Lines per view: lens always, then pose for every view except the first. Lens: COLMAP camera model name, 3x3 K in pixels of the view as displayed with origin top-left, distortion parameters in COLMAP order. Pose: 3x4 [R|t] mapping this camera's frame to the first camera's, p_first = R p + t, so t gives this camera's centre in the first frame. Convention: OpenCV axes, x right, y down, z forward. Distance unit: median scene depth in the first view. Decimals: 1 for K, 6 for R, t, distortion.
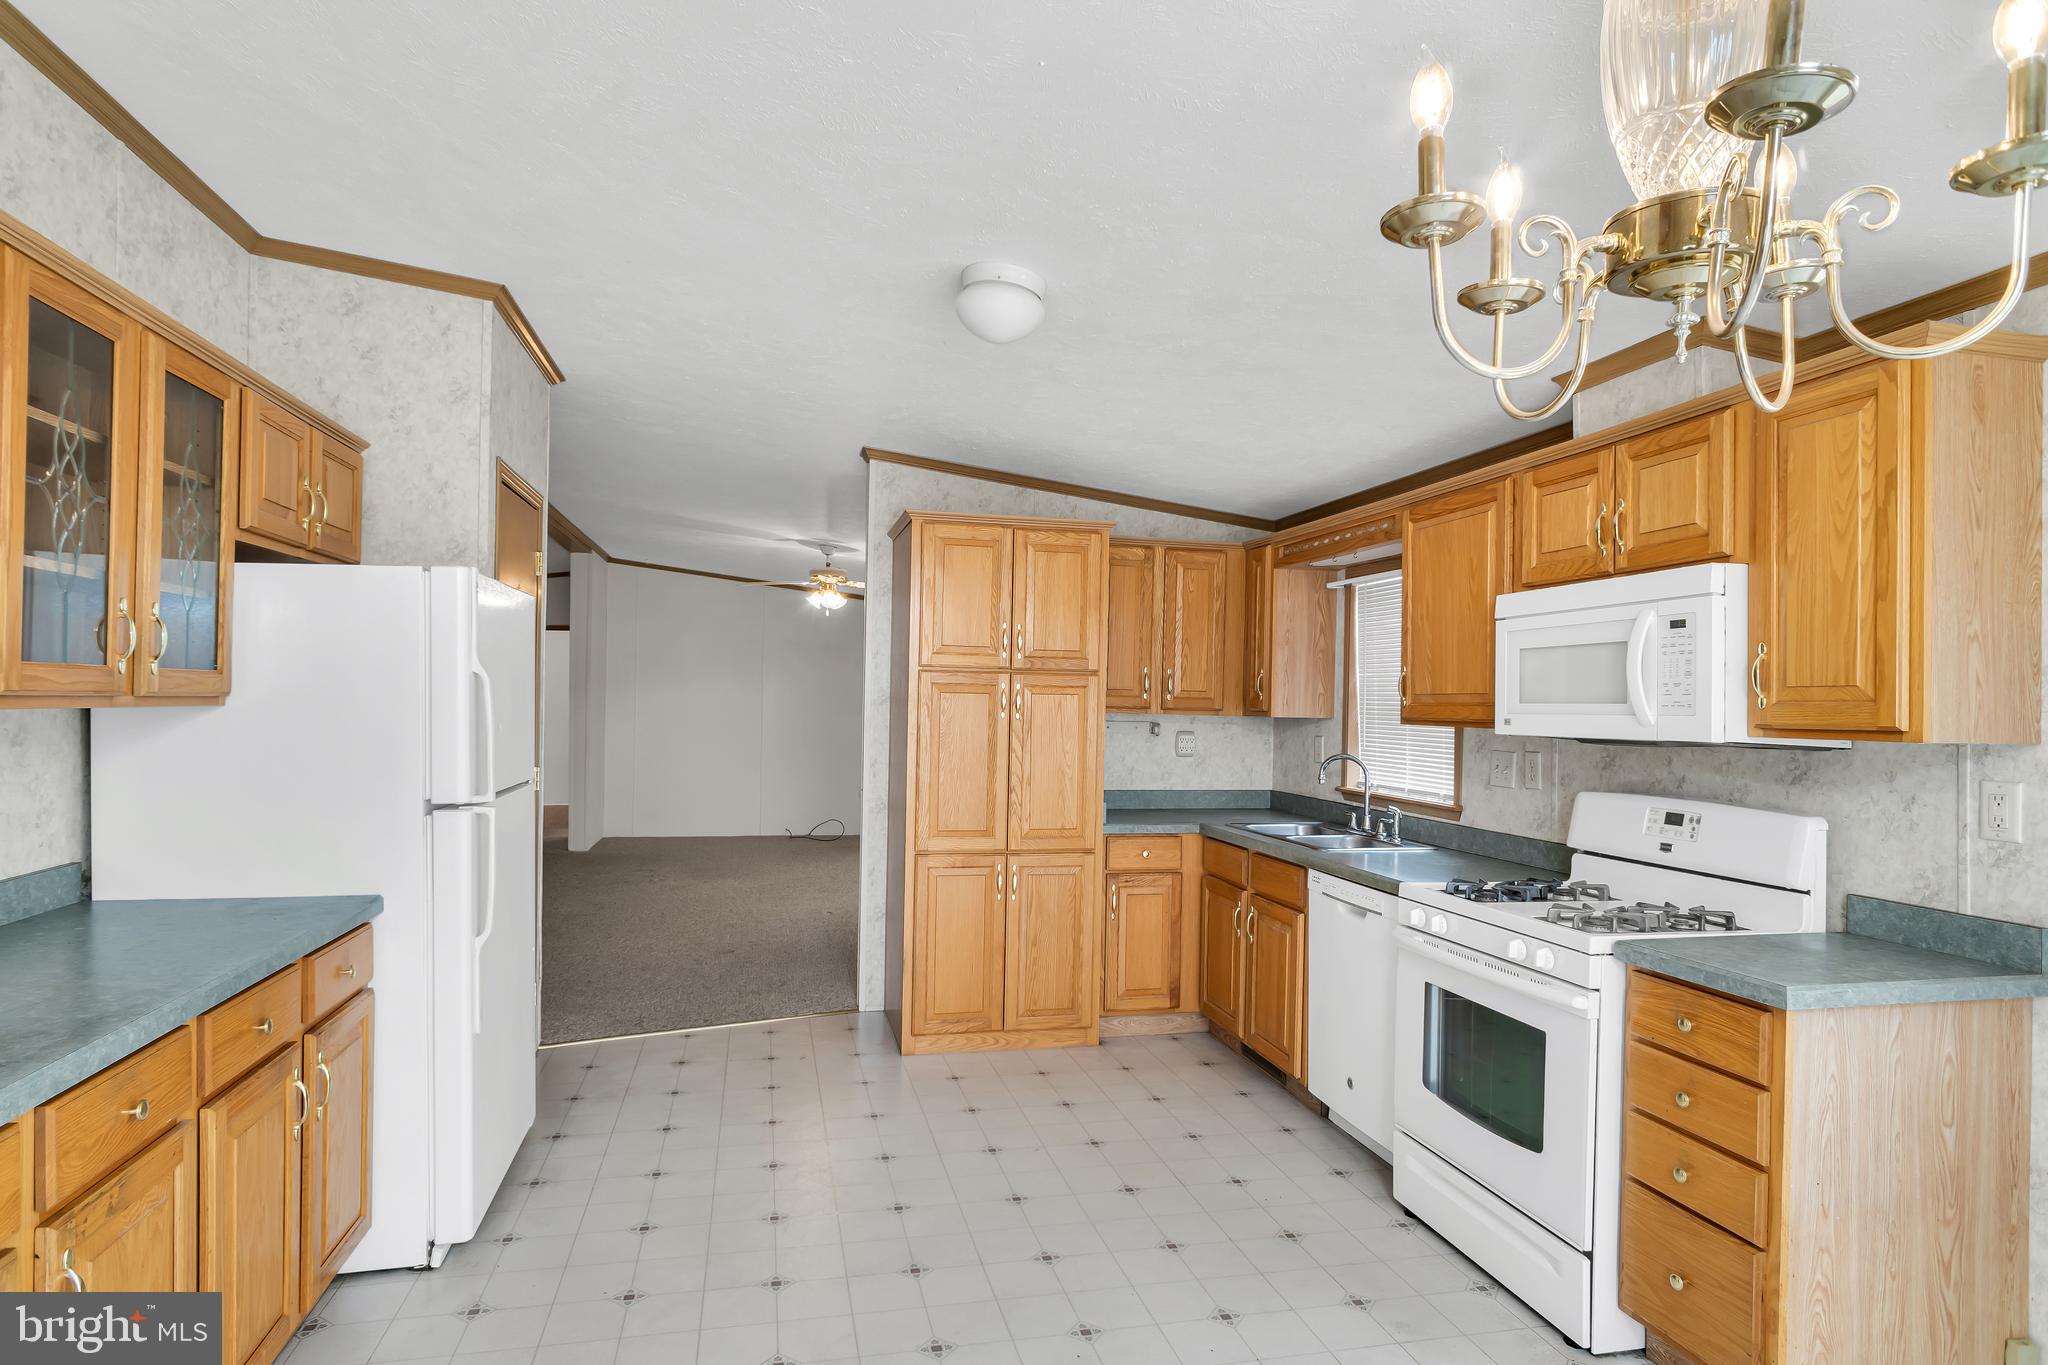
lens RADIAL K [[1112.6, 0, 1017.6], [0, 1112.6, 704.4], [0, 0, 1]] dist [-0.004588, -0.000594]
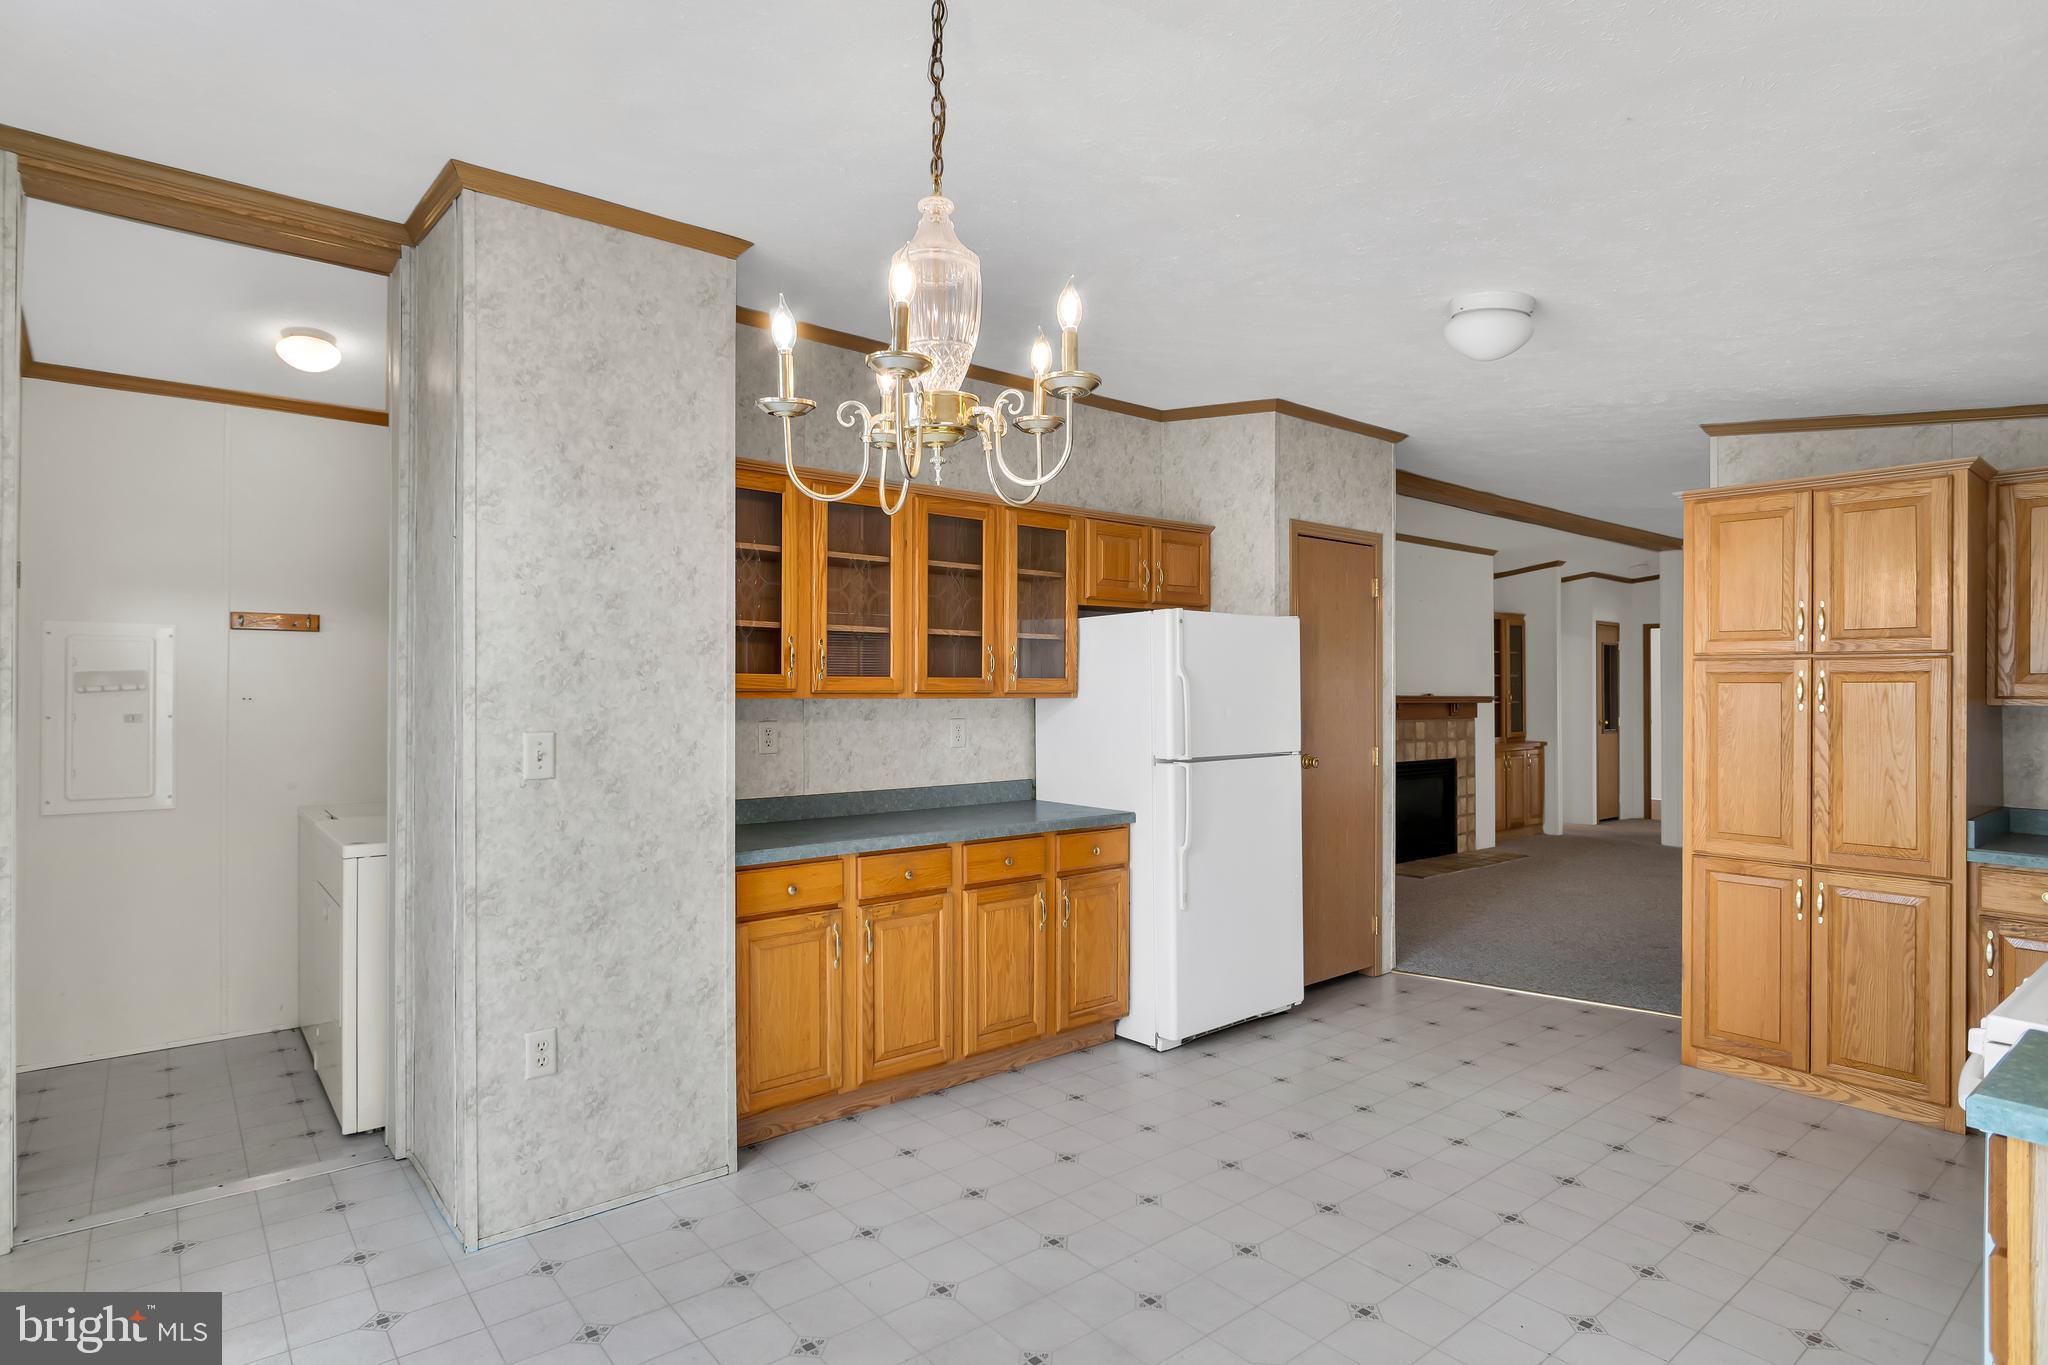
lens RADIAL K [[1081.0, 0, 1029.9], [0, 1081.0, 693.5], [0, 0, 1]] dist [-0.000846, 0.000160]
pose [[0.453531, -0.009303, -0.891192, 0.468090], [0.000951, 0.999950, -0.009955, 0.006707], [0.891240, 0.003668, 0.453517, 0.079960]]
